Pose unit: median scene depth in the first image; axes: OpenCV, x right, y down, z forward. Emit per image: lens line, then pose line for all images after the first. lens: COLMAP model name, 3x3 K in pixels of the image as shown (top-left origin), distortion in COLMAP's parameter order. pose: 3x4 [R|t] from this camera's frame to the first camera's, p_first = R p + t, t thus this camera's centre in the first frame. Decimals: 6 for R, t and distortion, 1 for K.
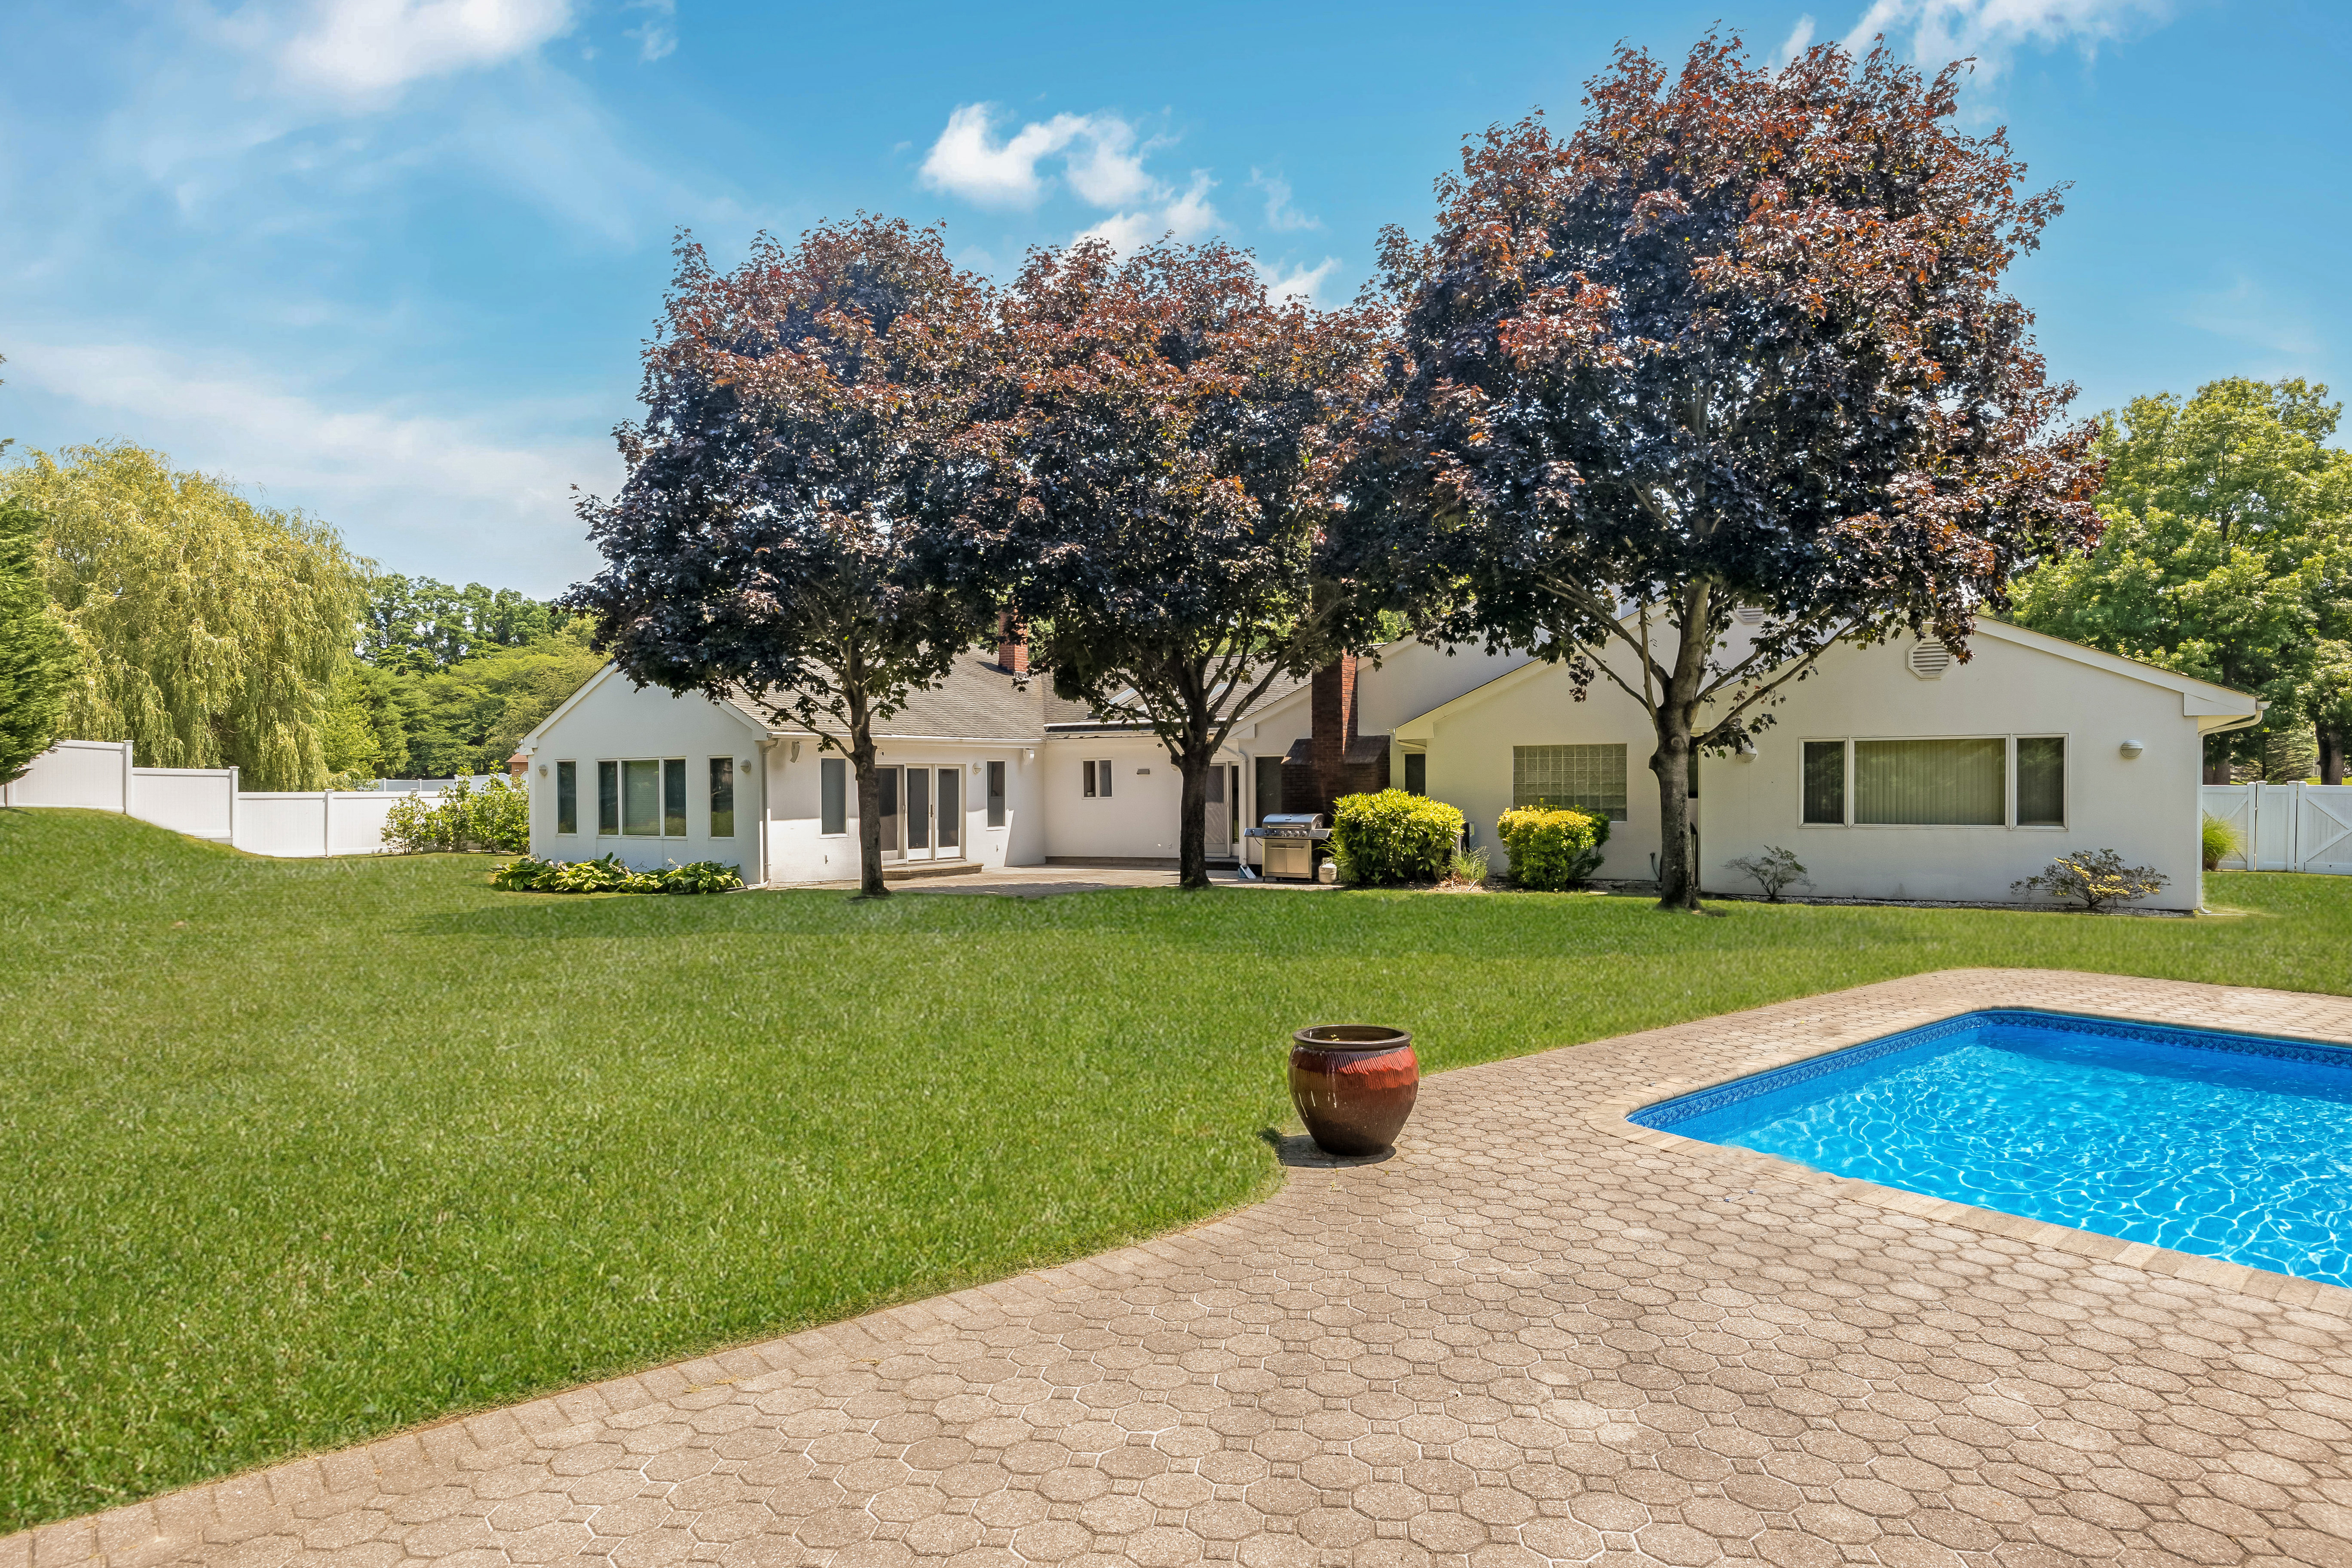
lens RADIAL K [[1393.5, 0, 1177.1], [0, 1393.5, 805.4], [0, 0, 1]] dist [0.001050, -0.000747]
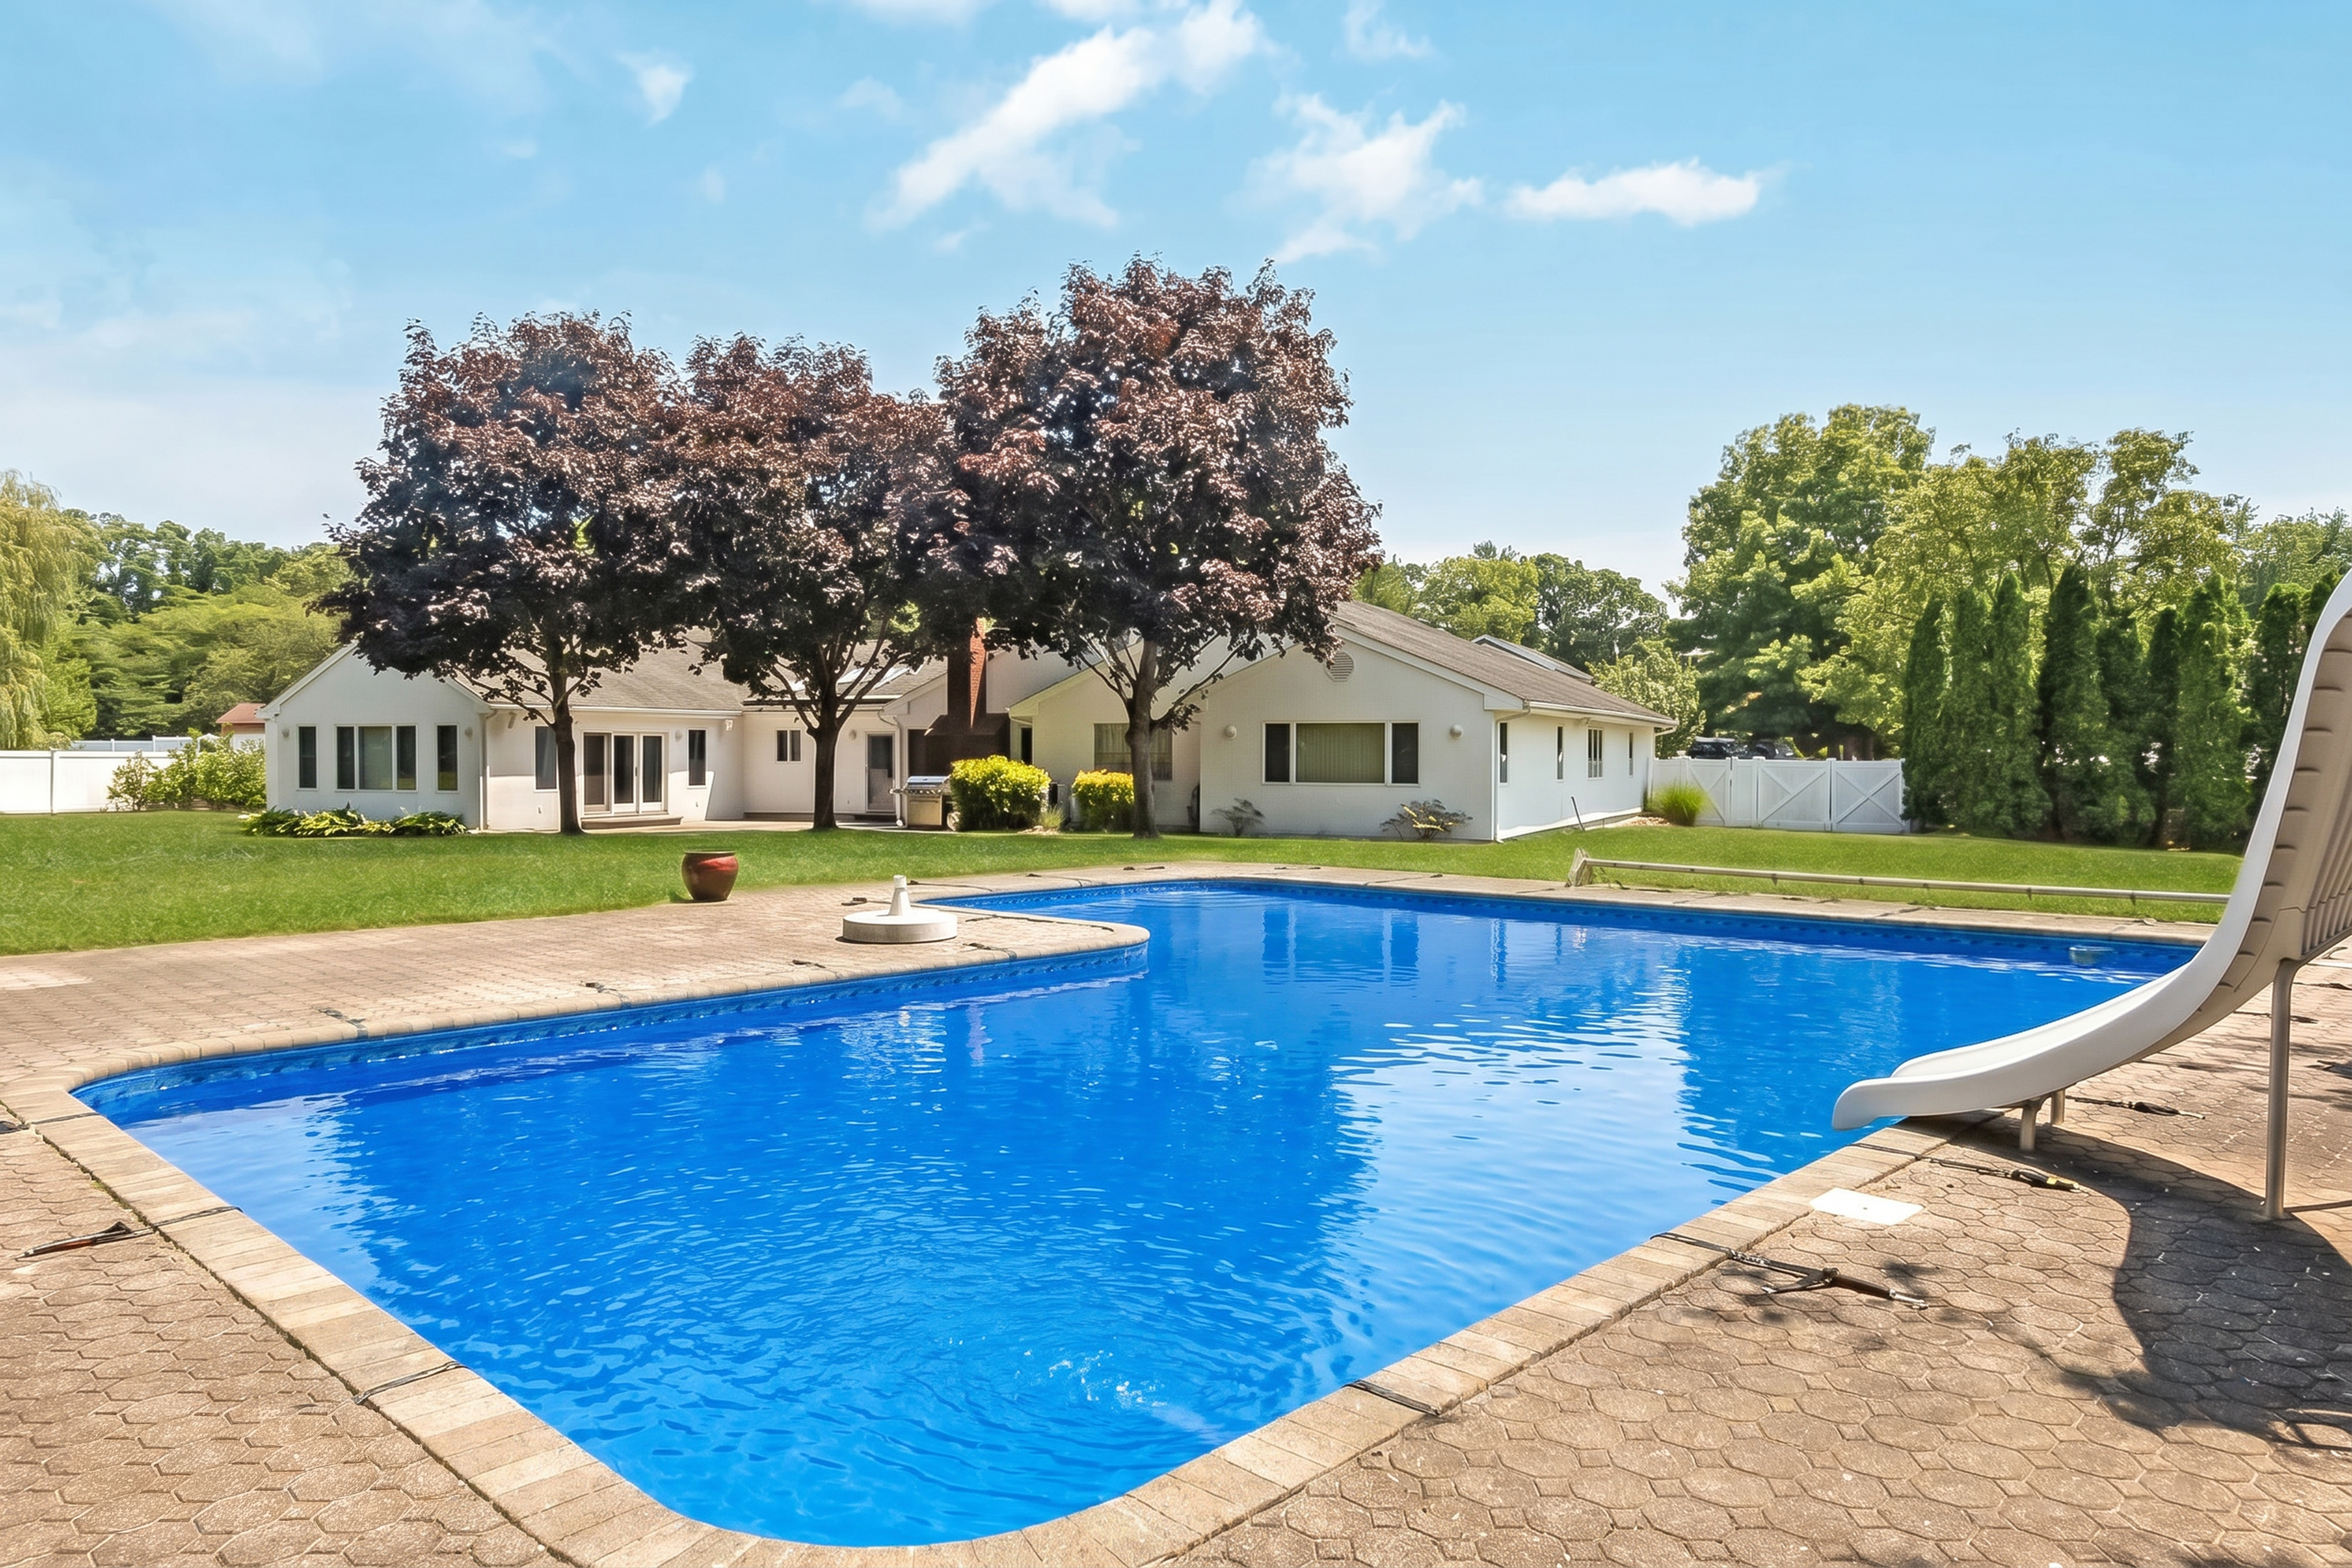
lens RADIAL K [[1536.4, 0, 1176.0], [0, 1536.4, 784.0], [0, 0, 1]] dist [0.004451, -0.000886]
pose [[0.992821, 0.006797, 0.119416, 0.138659], [-0.007222, 0.999969, 0.003123, 0.008198], [-0.119391, -0.003963, 0.992839, -0.391677]]
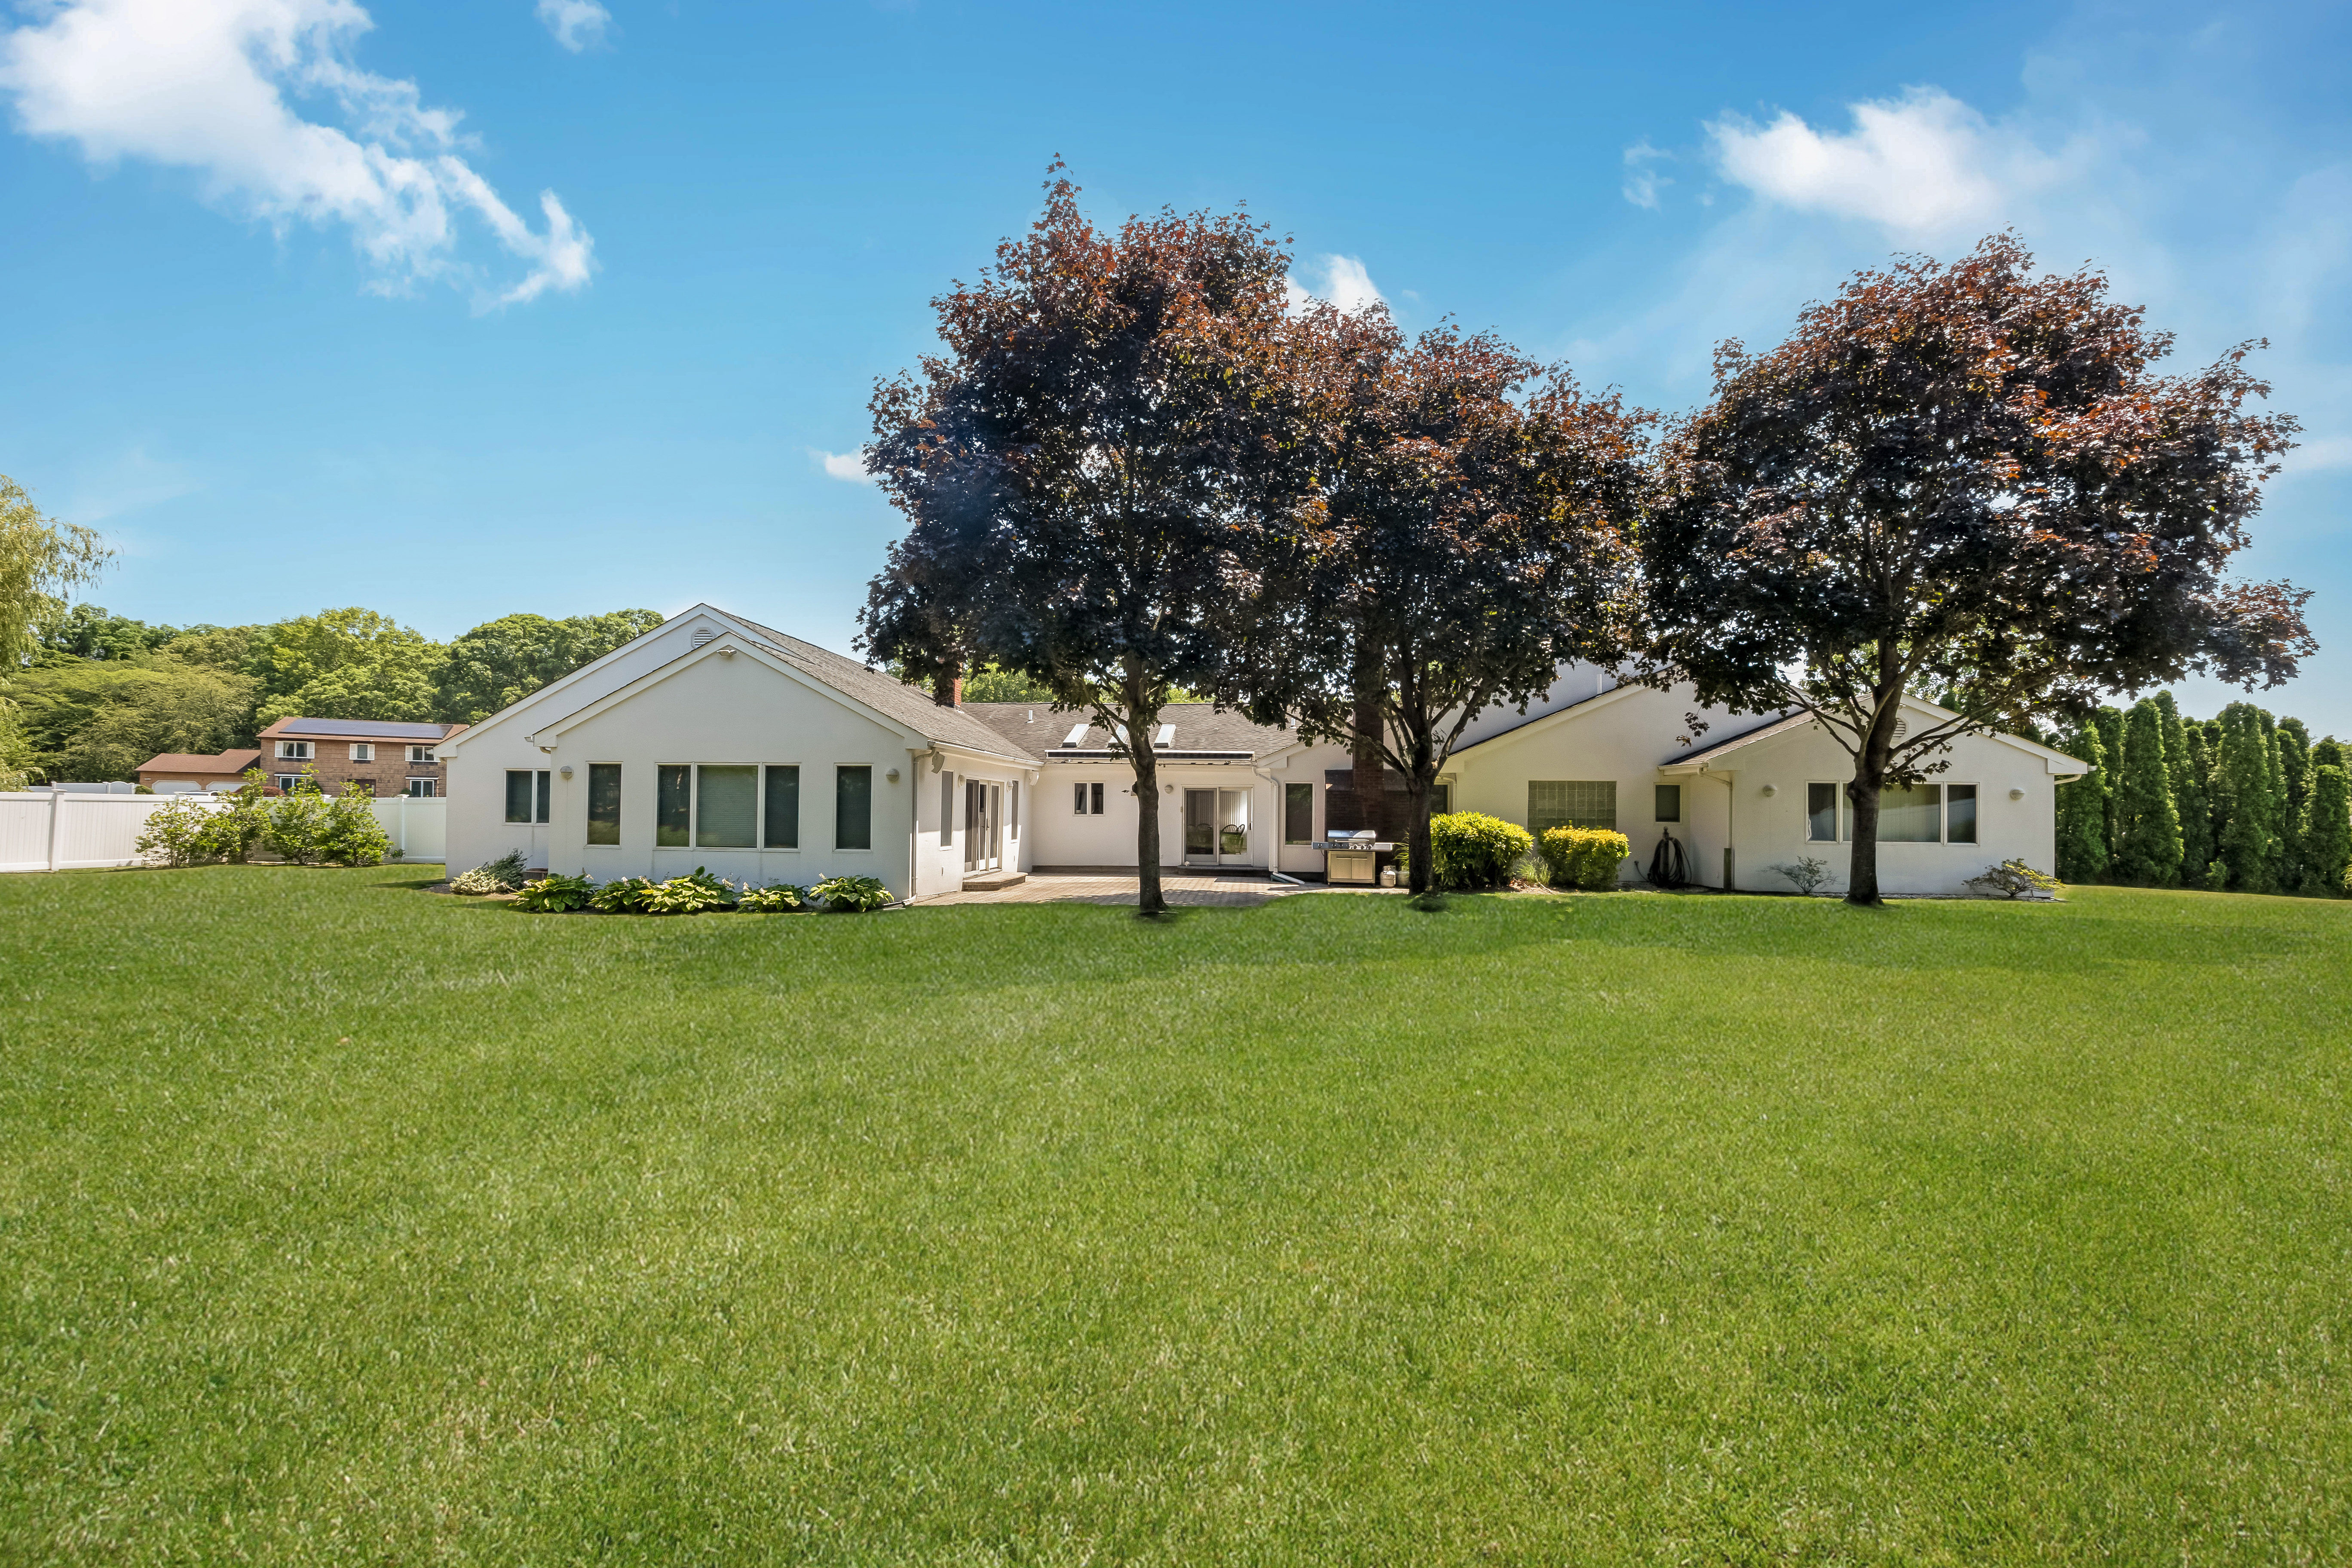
lens RADIAL K [[893.1, 0, 1168.0], [0, 893.1, 806.0], [0, 0, 1]] dist [0.000303, -0.000004]
pose [[0.892690, 0.021888, 0.450139, -0.417393], [-0.011962, 0.999619, -0.024884, 0.005915], [-0.450512, 0.016829, 0.892612, 0.373329]]
